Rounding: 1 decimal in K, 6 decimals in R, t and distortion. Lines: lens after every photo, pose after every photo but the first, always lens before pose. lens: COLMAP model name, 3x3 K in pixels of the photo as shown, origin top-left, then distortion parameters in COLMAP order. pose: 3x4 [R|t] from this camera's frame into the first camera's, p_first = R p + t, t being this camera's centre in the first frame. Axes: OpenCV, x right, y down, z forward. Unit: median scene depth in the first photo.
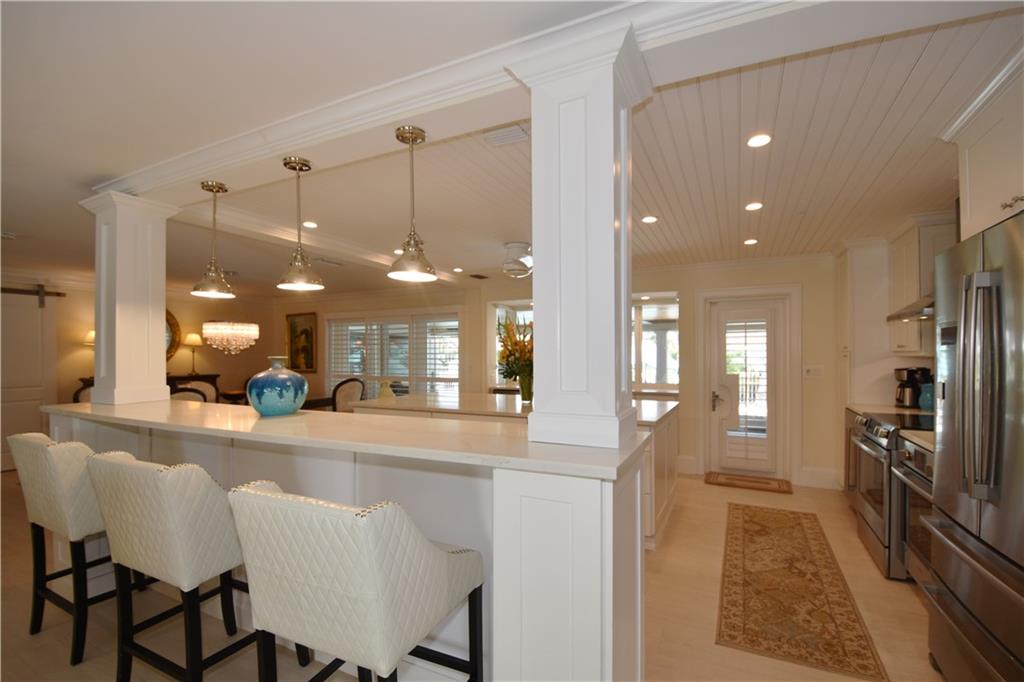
lens RADIAL K [[453.5, 0, 519.6], [0, 453.5, 352.8], [0, 0, 1]] dist [-0.000621, -0.000613]
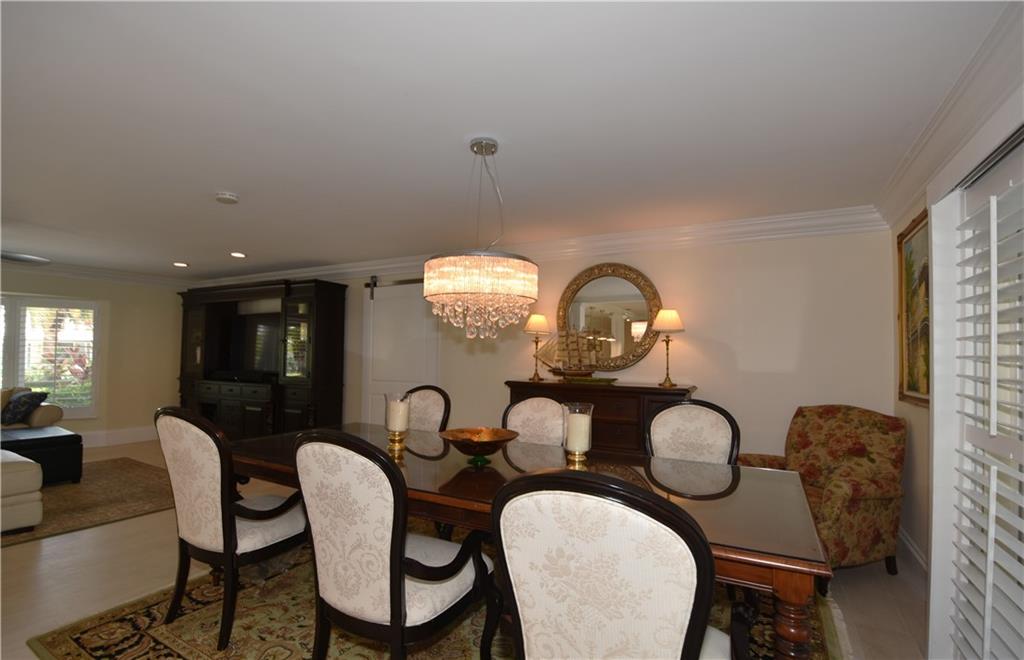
lens RADIAL K [[459.5, 0, 516.8], [0, 459.5, 345.0], [0, 0, 1]] dist [0.015707, -0.023427]
pose [[-0.039322, -0.024933, -0.998915, -0.258416], [-0.007419, 0.999668, -0.024660, 0.022285], [0.999199, 0.006441, -0.039494, 1.204242]]
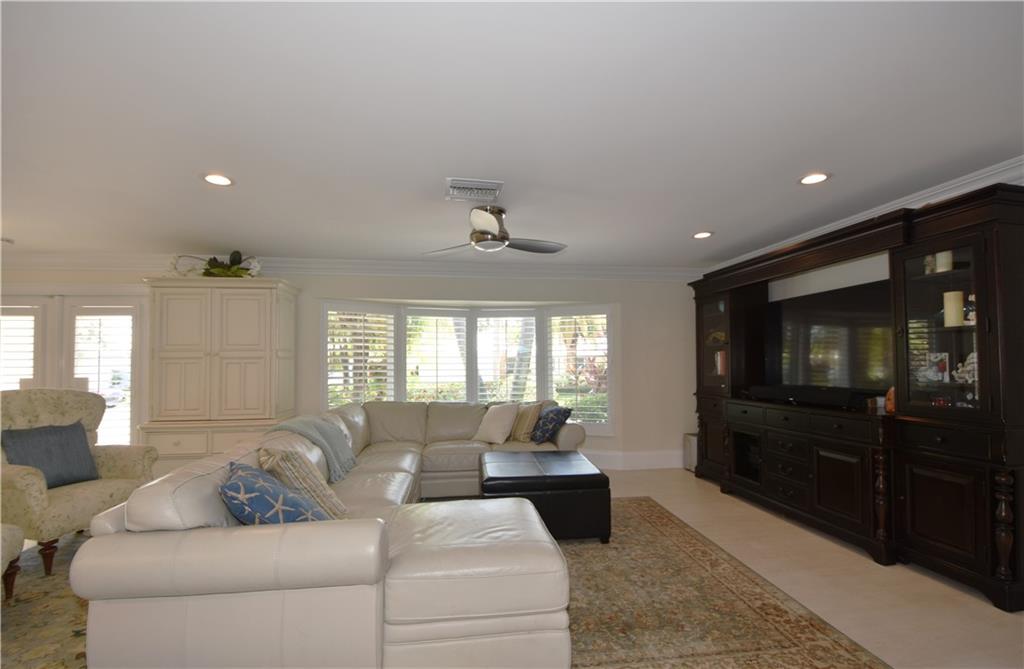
lens RADIAL K [[453.0, 0, 517.2], [0, 453.0, 350.3], [0, 0, 1]] dist [0.019169, -0.026119]
pose [[-0.815970, -0.009300, -0.578019, -0.653041], [0.010816, 0.999450, -0.031349, 0.024030], [0.577993, -0.031831, -0.815421, 0.762511]]
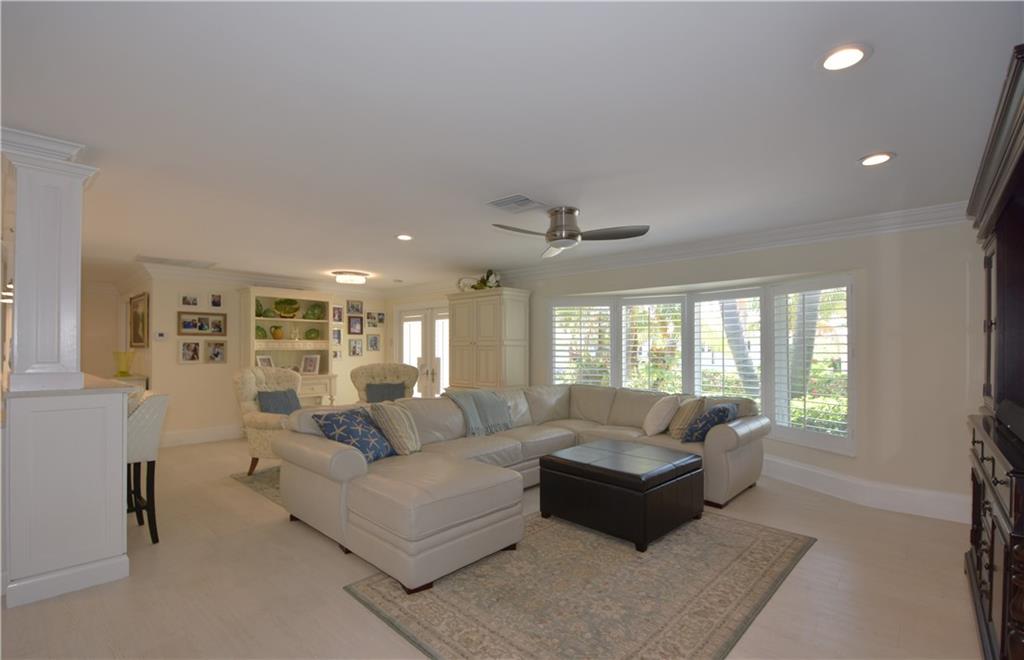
lens RADIAL K [[459.5, 0, 516.8], [0, 459.5, 345.0], [0, 0, 1]] dist [0.015707, -0.023427]
pose [[-0.963237, 0.001149, 0.268649, -1.140780], [-0.002100, 0.999928, -0.011806, 0.017467], [-0.268644, -0.011936, -0.963166, 0.926065]]
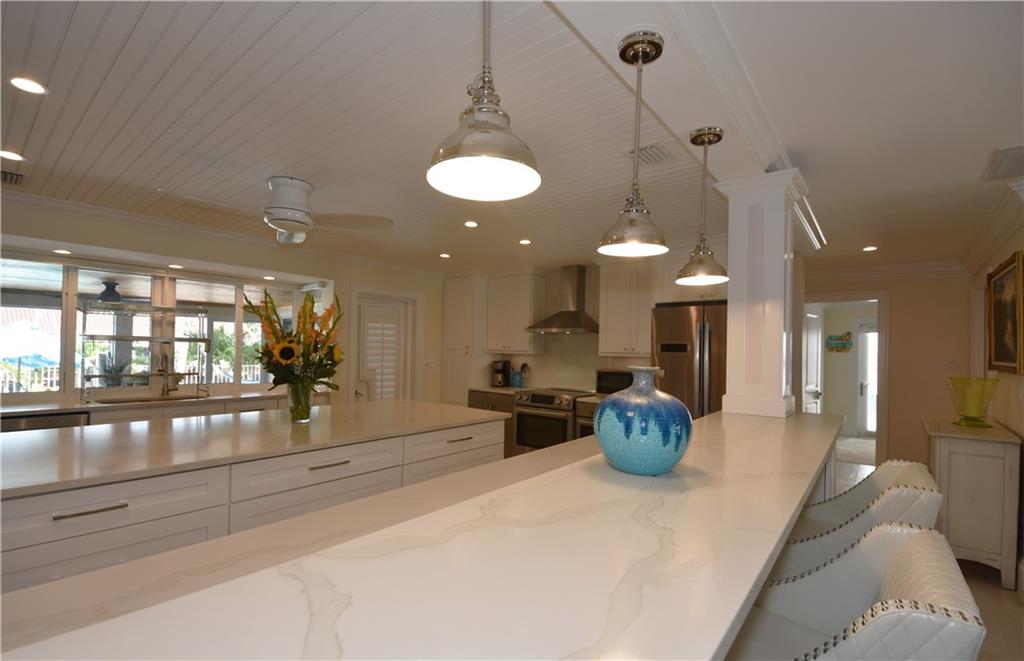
lens RADIAL K [[459.5, 0, 516.8], [0, 459.5, 345.5], [0, 0, 1]] dist [0.015707, -0.023427]
pose [[0.225037, 0.013835, 0.974252, -0.505876], [-0.022144, 0.999714, -0.009082, -0.003963], [-0.974098, -0.019530, 0.225279, 0.465381]]
